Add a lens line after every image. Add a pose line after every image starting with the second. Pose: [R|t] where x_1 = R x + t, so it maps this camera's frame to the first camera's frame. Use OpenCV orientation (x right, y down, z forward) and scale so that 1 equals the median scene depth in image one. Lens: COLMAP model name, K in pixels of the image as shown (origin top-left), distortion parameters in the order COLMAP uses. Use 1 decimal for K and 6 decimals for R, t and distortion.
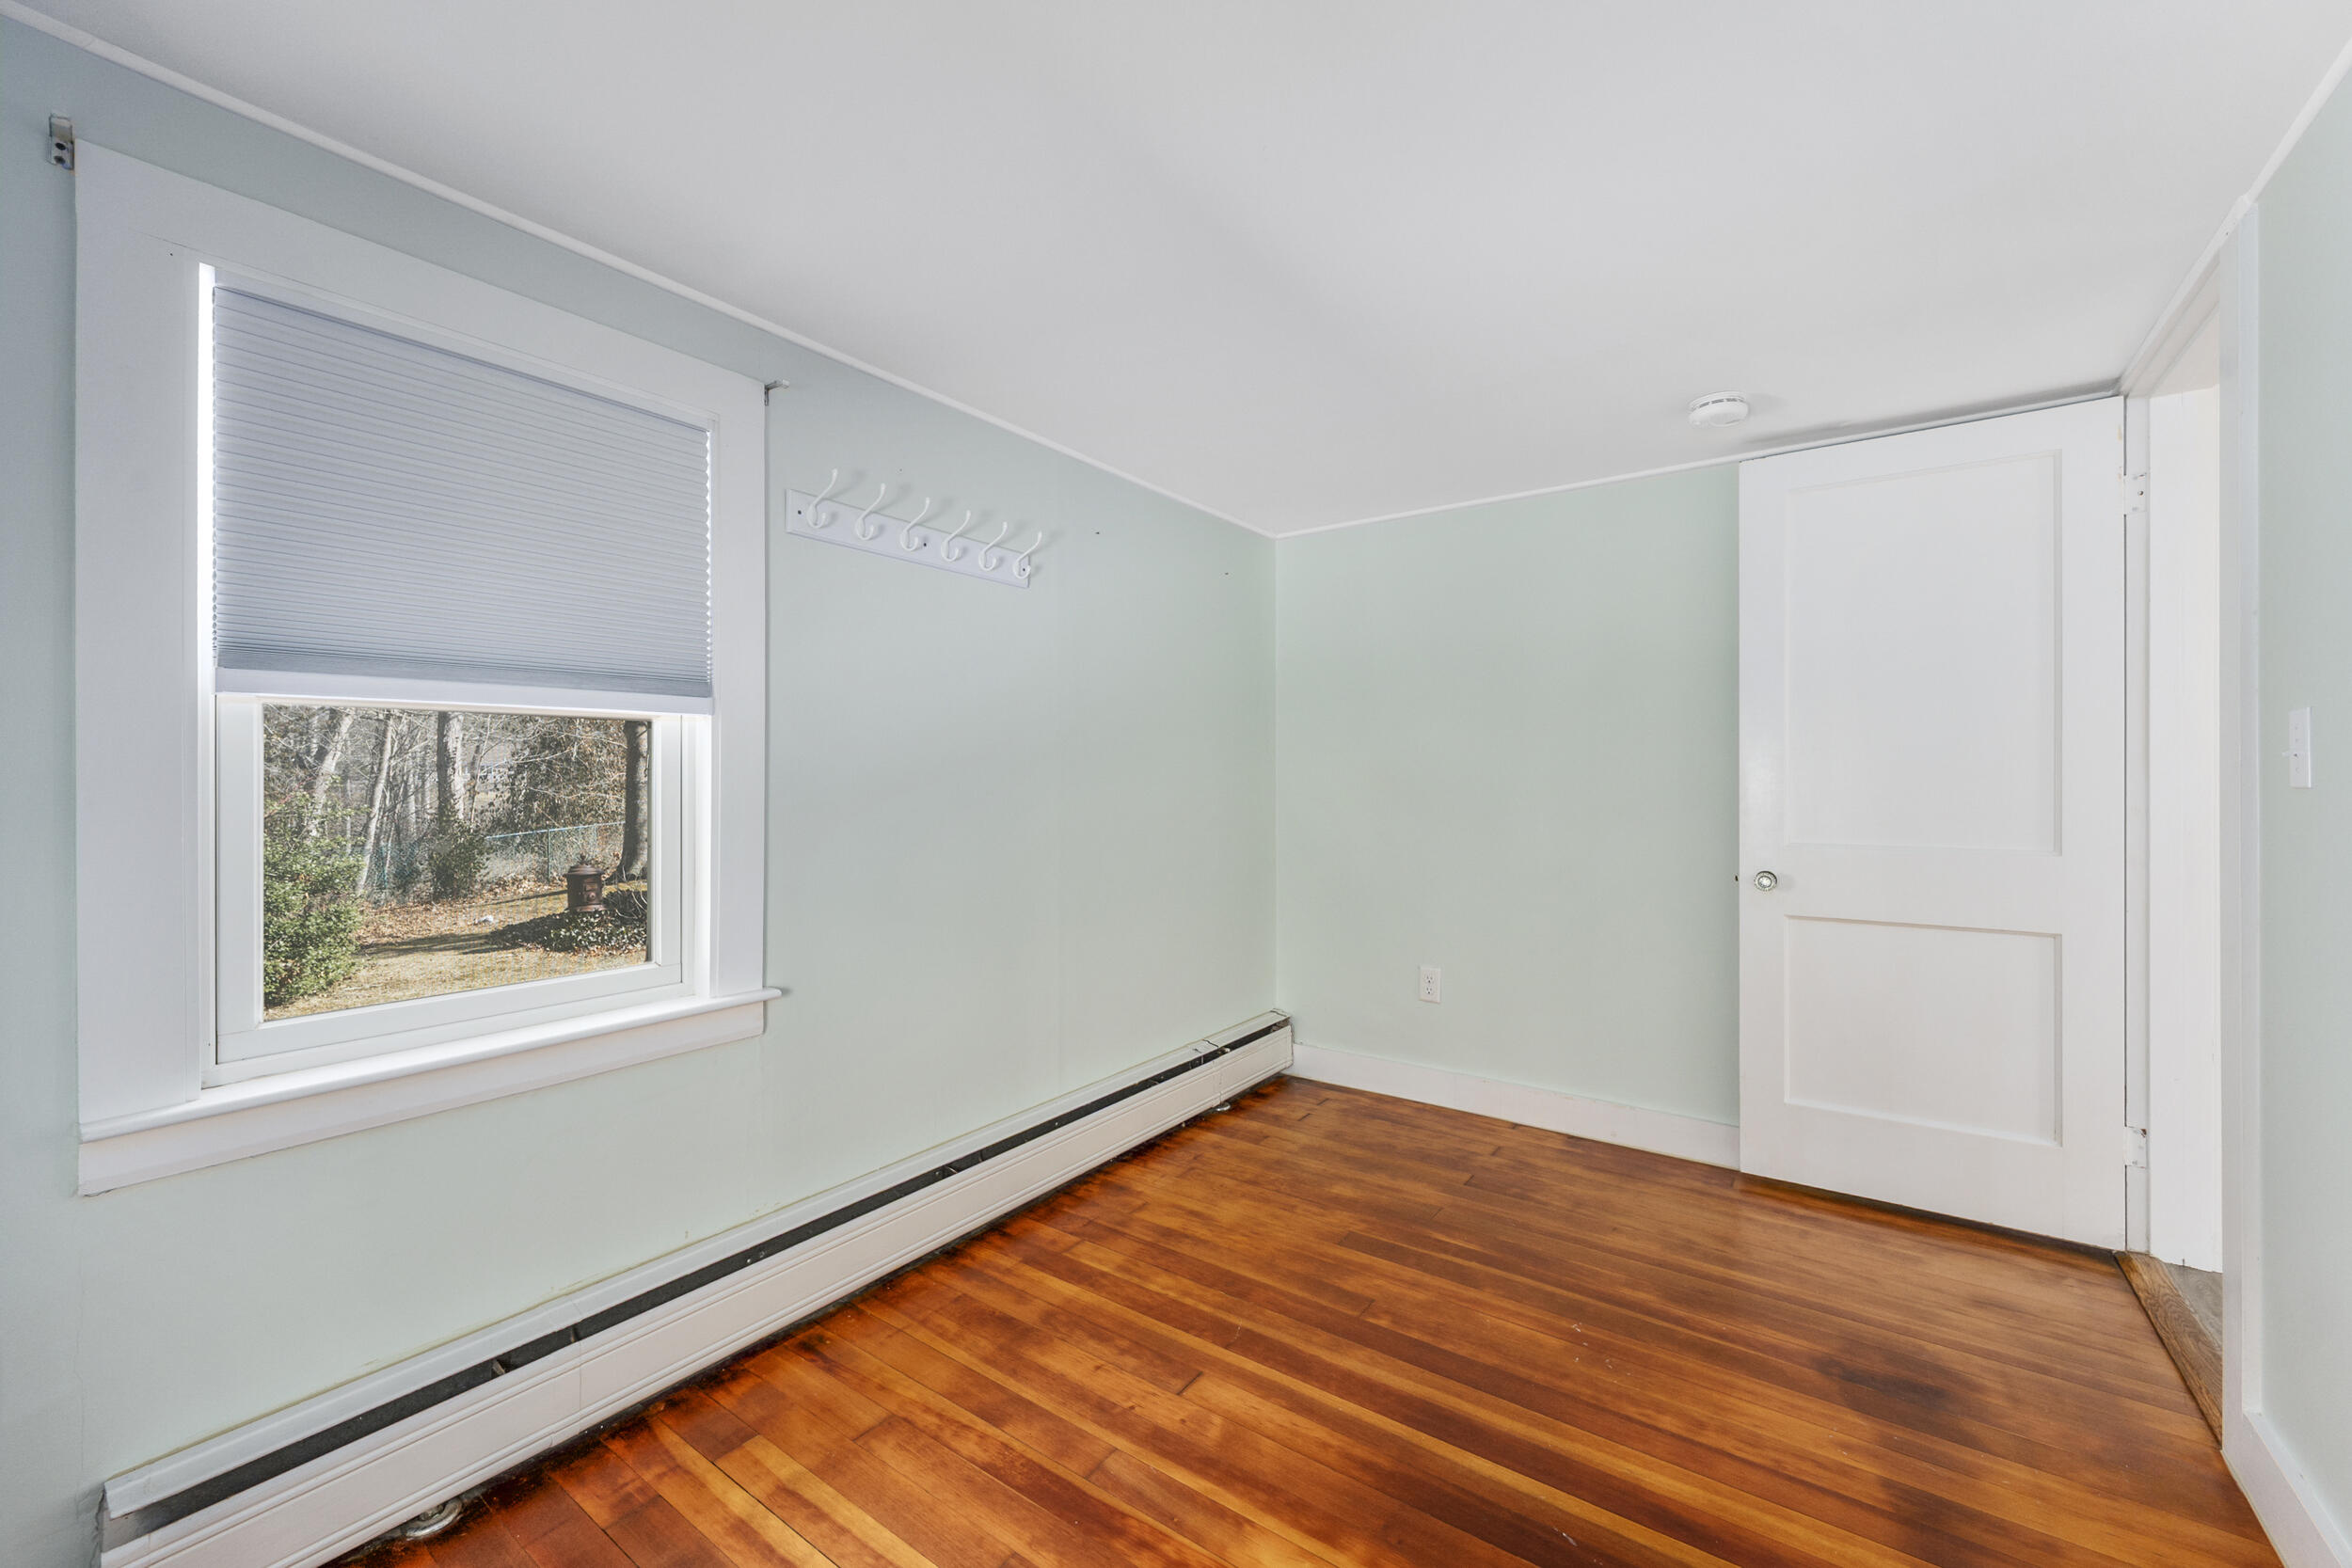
lens RADIAL K [[943.4, 0, 1175.4], [0, 943.4, 775.7], [0, 0, 1]] dist [-0.001027, -0.000040]
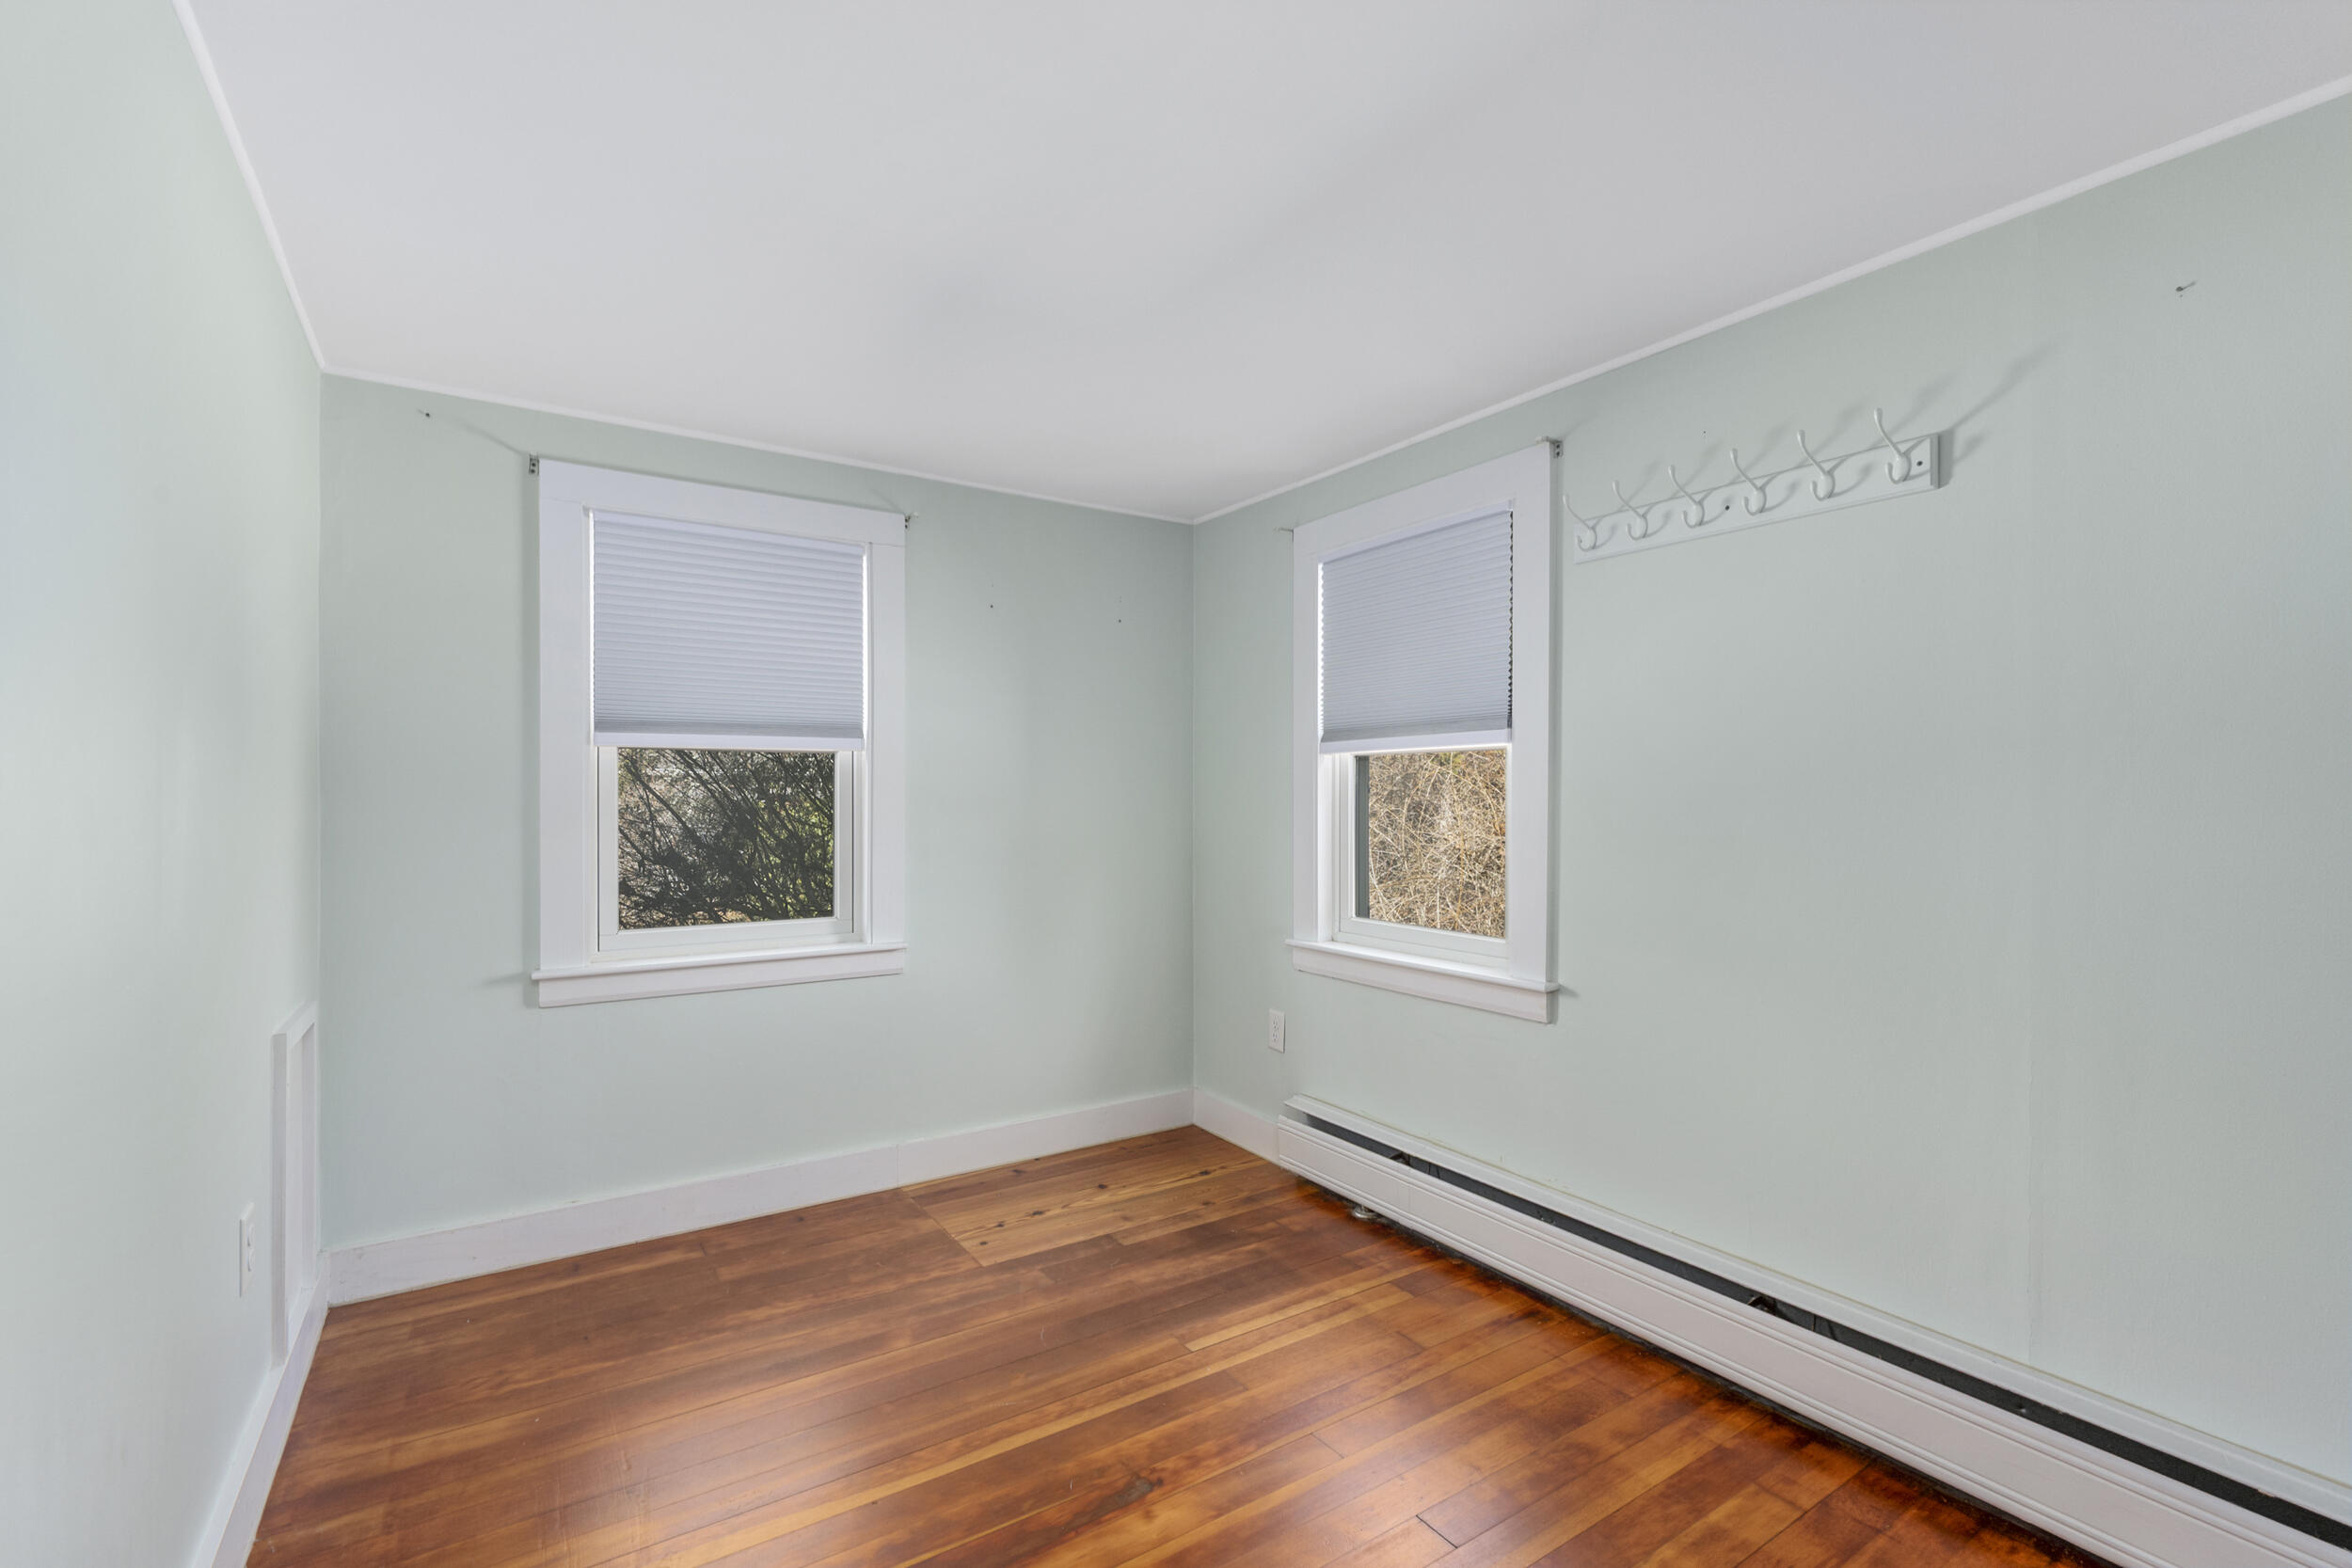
lens RADIAL K [[1026.5, 0, 1174.0], [0, 1026.5, 794.5], [0, 0, 1]] dist [0.000530, -0.000157]
pose [[-0.359856, -0.001761, -0.933006, 0.874892], [-0.001013, 0.999998, -0.001497, 0.004828], [0.933007, 0.000406, -0.359857, 1.043494]]
